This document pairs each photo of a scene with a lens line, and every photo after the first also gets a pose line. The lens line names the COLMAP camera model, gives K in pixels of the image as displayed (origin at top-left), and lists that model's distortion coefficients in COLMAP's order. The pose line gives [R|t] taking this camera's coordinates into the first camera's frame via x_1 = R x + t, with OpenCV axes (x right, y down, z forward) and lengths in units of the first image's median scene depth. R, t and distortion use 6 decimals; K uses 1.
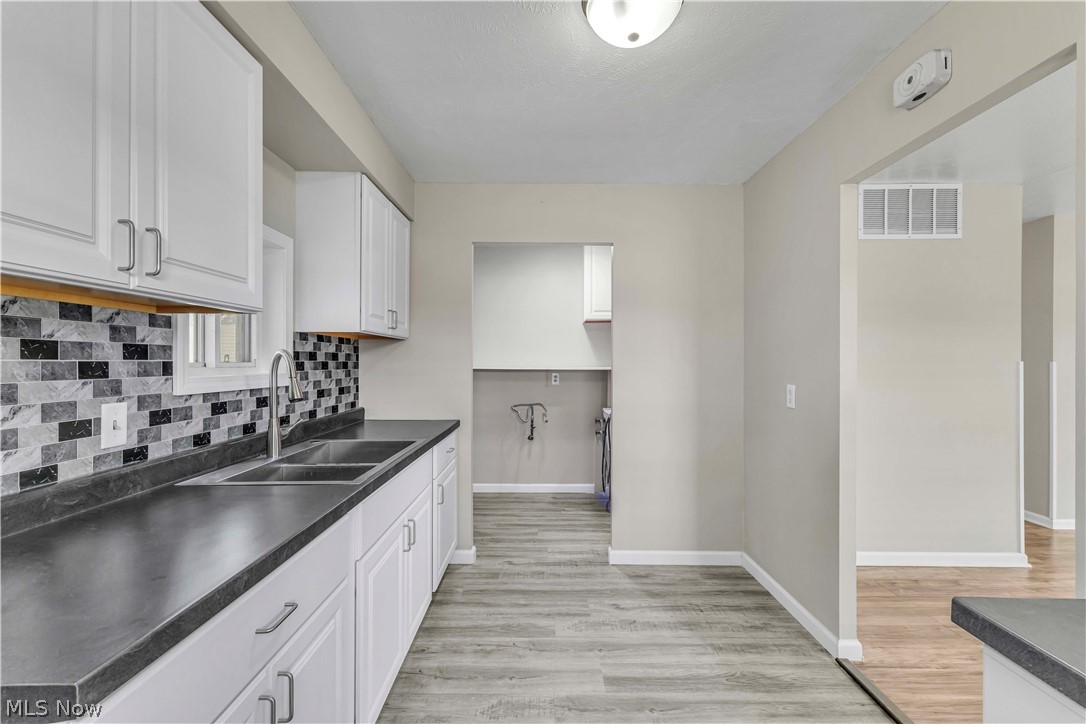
lens RADIAL K [[466.7, 0, 545.0], [0, 466.7, 362.1], [0, 0, 1]] dist [0.002136, -0.000030]
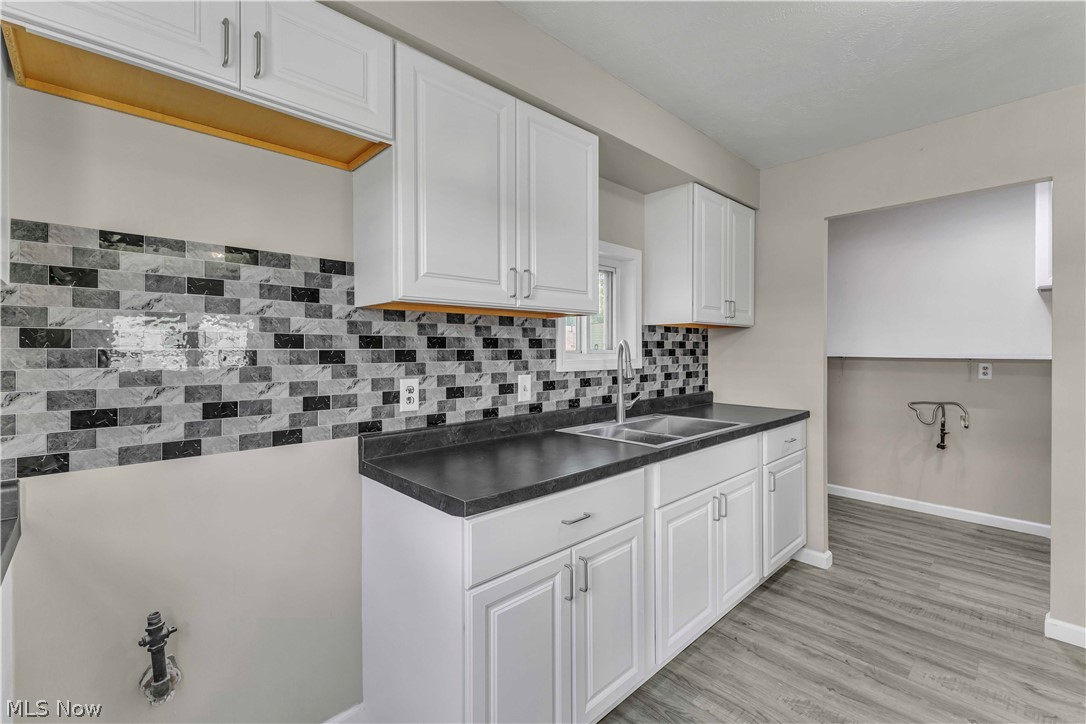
lens RADIAL K [[466.7, 0, 539.1], [0, 466.7, 353.5], [0, 0, 1]] dist [0.002136, -0.000030]
pose [[0.676937, 0.002565, -0.736036, 0.173671], [0.003304, 0.999973, 0.006524, 0.001013], [0.736033, -0.006848, 0.676911, -0.040548]]
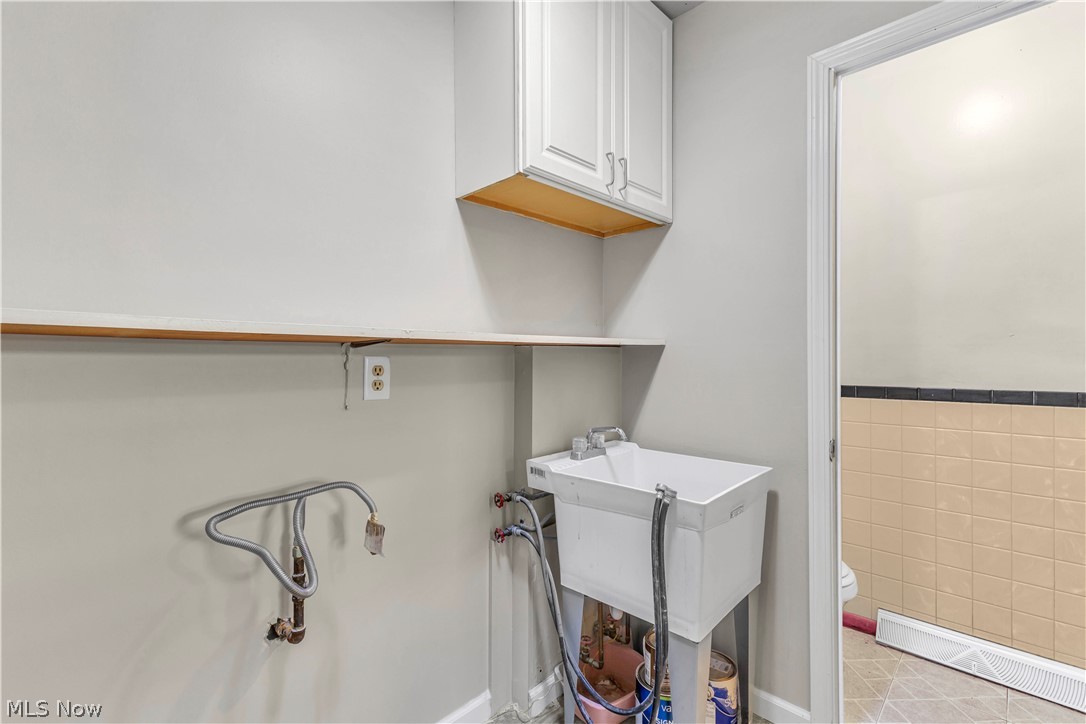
lens RADIAL K [[466.7, 0, 537.0], [0, 466.7, 360.8], [0, 0, 1]] dist [0.002136, -0.000030]
pose [[0.679624, -0.008349, 0.733513, -0.226221], [0.002110, 0.999953, 0.009426, 0.045007], [-0.733557, -0.004859, 0.679610, 1.455927]]
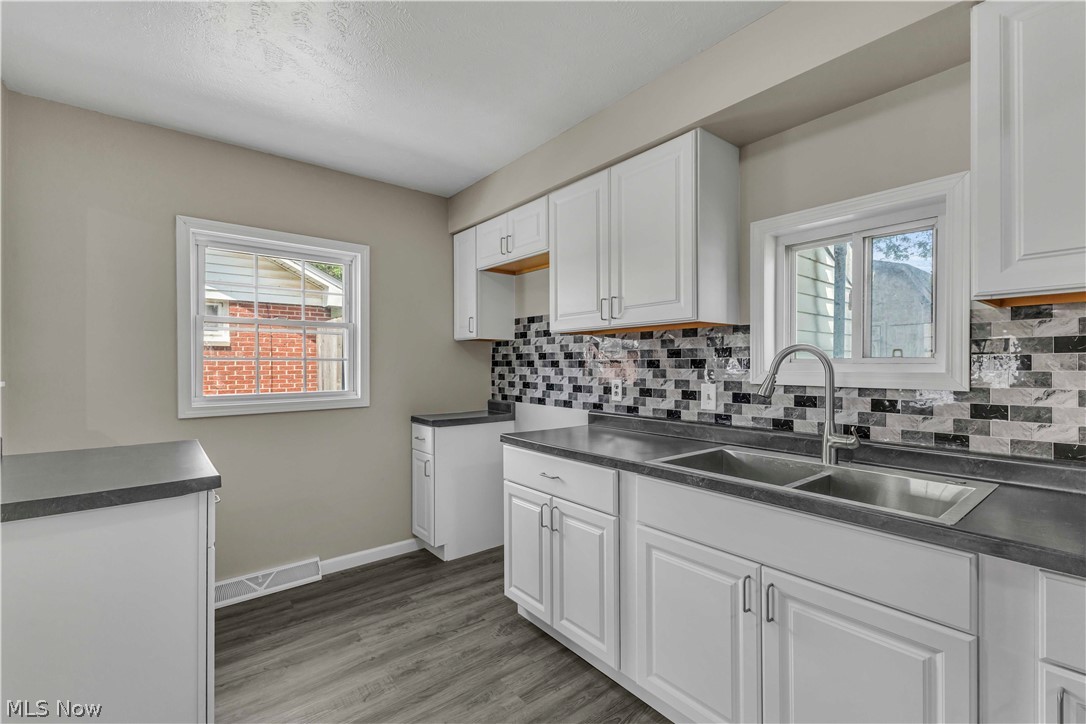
lens RADIAL K [[466.7, 0, 544.3], [0, 466.7, 367.3], [0, 0, 1]] dist [0.002136, -0.000030]
pose [[-0.779701, 0.009209, -0.626084, 0.311576], [0.004301, 0.999947, 0.009352, 0.005816], [0.626137, 0.004599, -0.779699, 1.032973]]
